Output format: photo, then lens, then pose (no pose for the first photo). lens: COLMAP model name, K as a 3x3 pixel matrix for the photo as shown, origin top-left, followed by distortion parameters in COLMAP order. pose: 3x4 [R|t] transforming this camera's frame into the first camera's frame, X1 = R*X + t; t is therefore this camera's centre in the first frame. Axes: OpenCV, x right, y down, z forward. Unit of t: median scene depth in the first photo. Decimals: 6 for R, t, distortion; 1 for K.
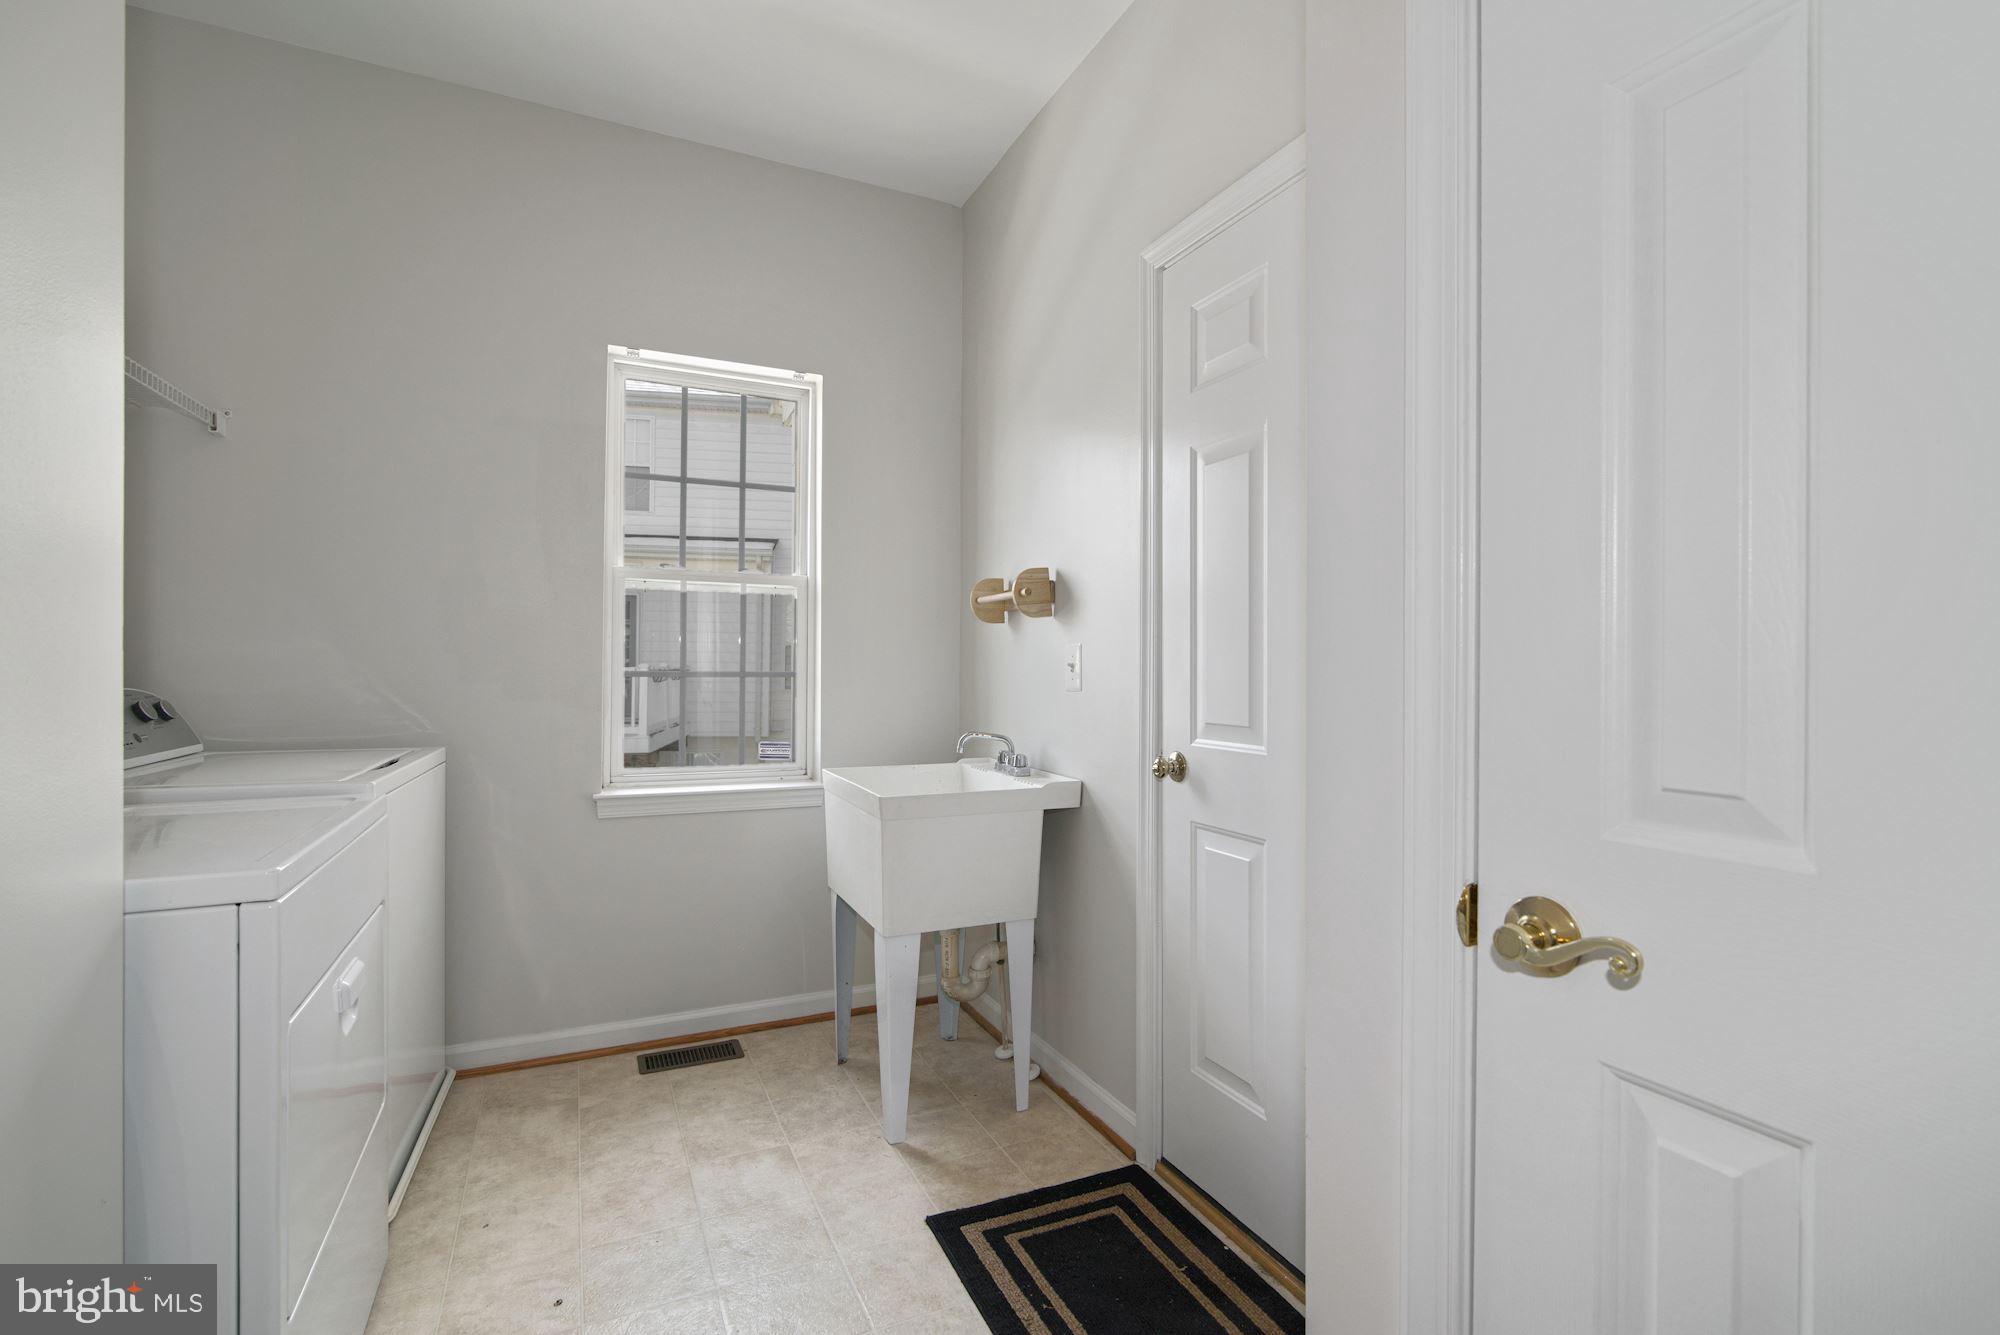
lens RADIAL K [[909.7, 0, 1019.0], [0, 909.7, 674.6], [0, 0, 1]] dist [-0.000380, -0.000216]
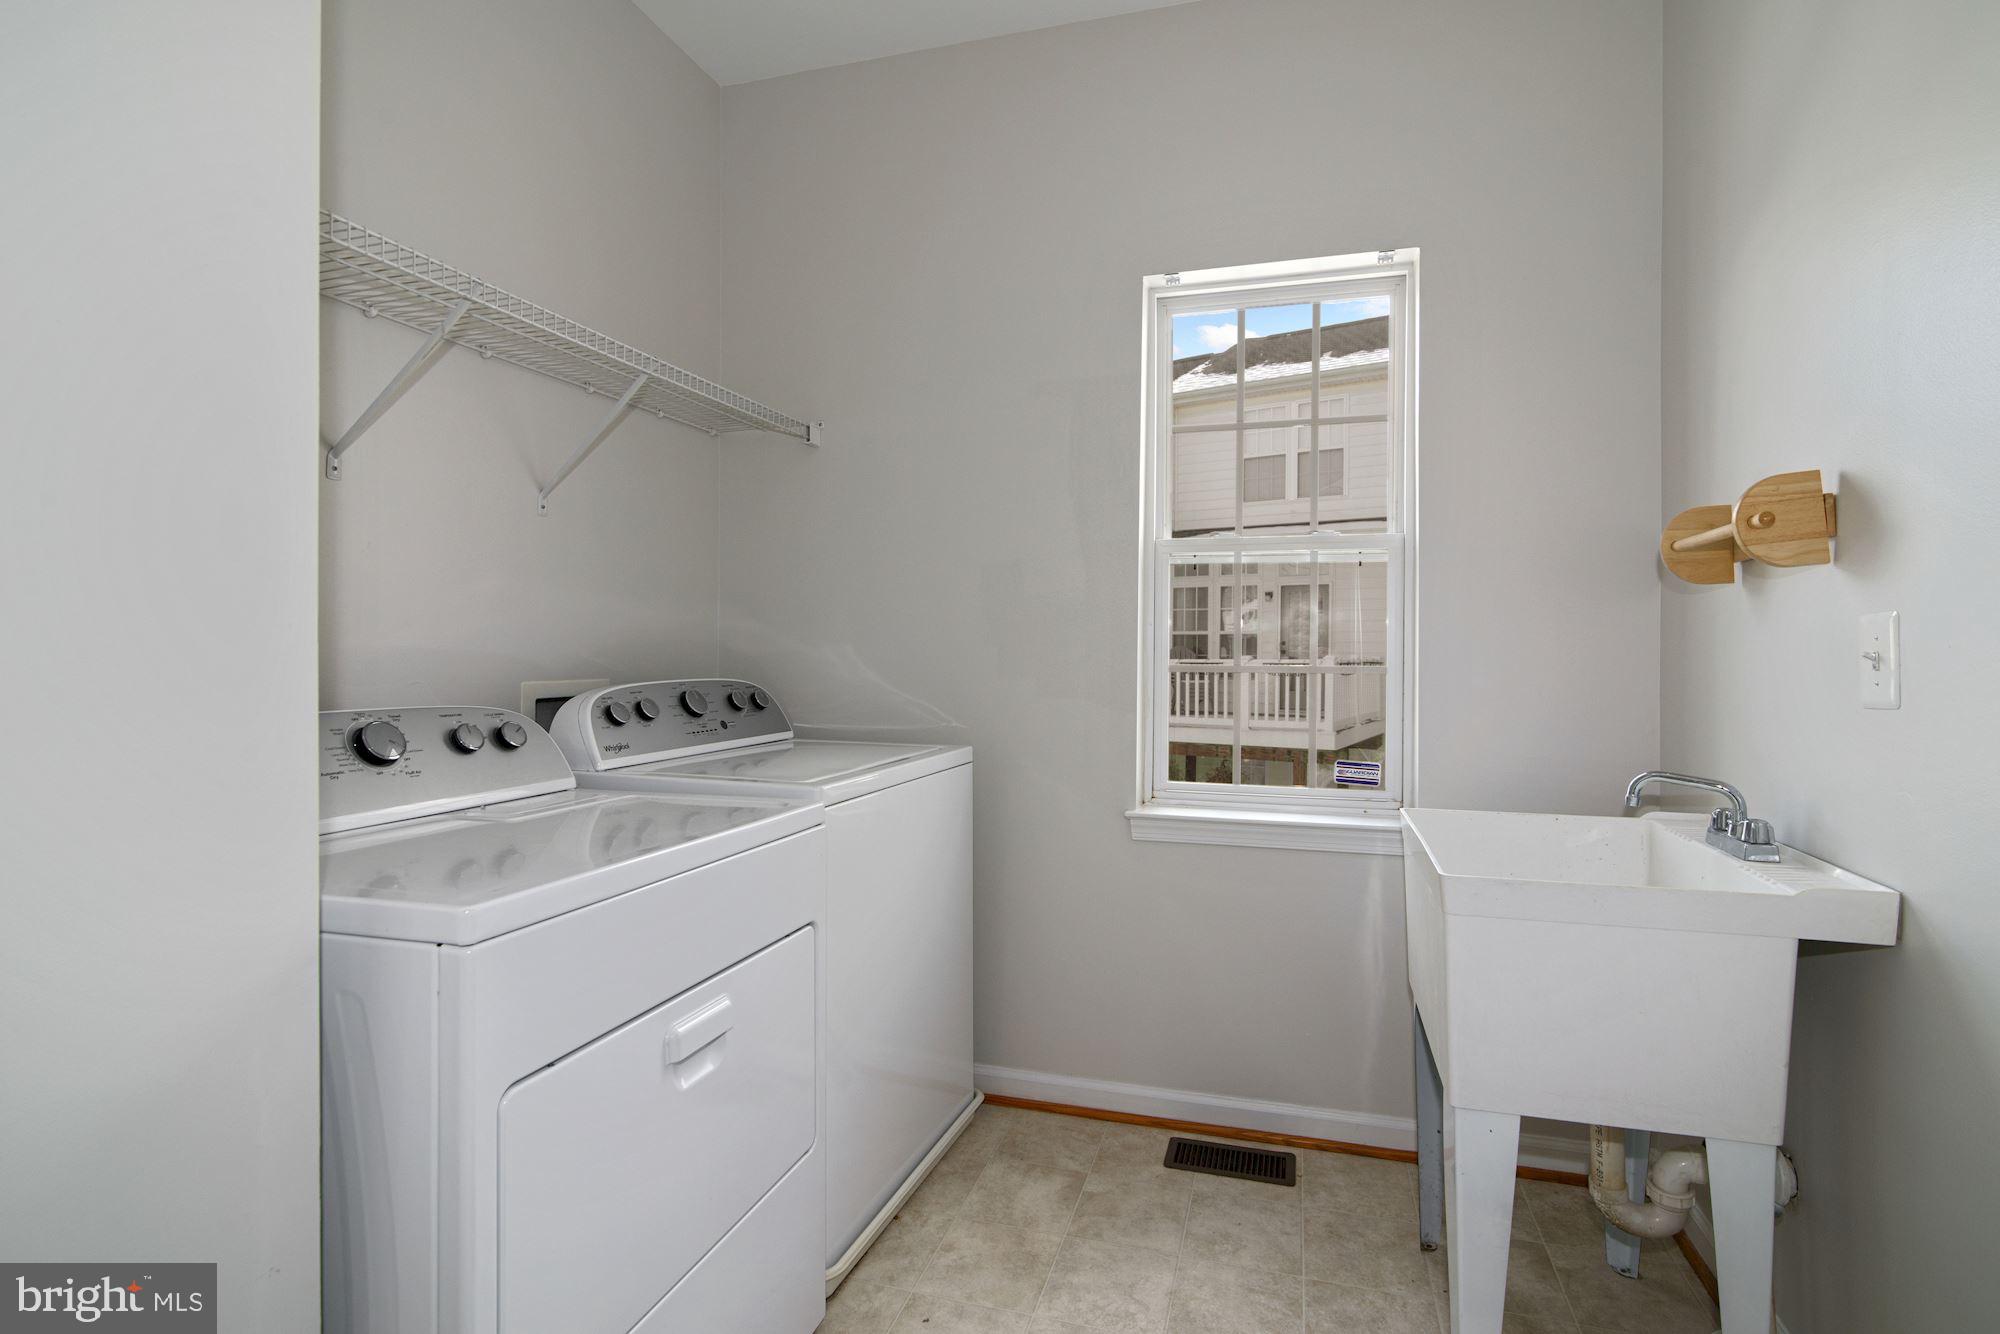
lens RADIAL K [[969.1, 0, 1005.3], [0, 969.1, 656.5], [0, 0, 1]] dist [-0.003144, -0.001077]
pose [[0.747833, -0.002311, -0.663883, 0.049757], [-0.004902, 0.999947, -0.009003, -0.002962], [0.663869, 0.009987, 0.747782, 0.269652]]
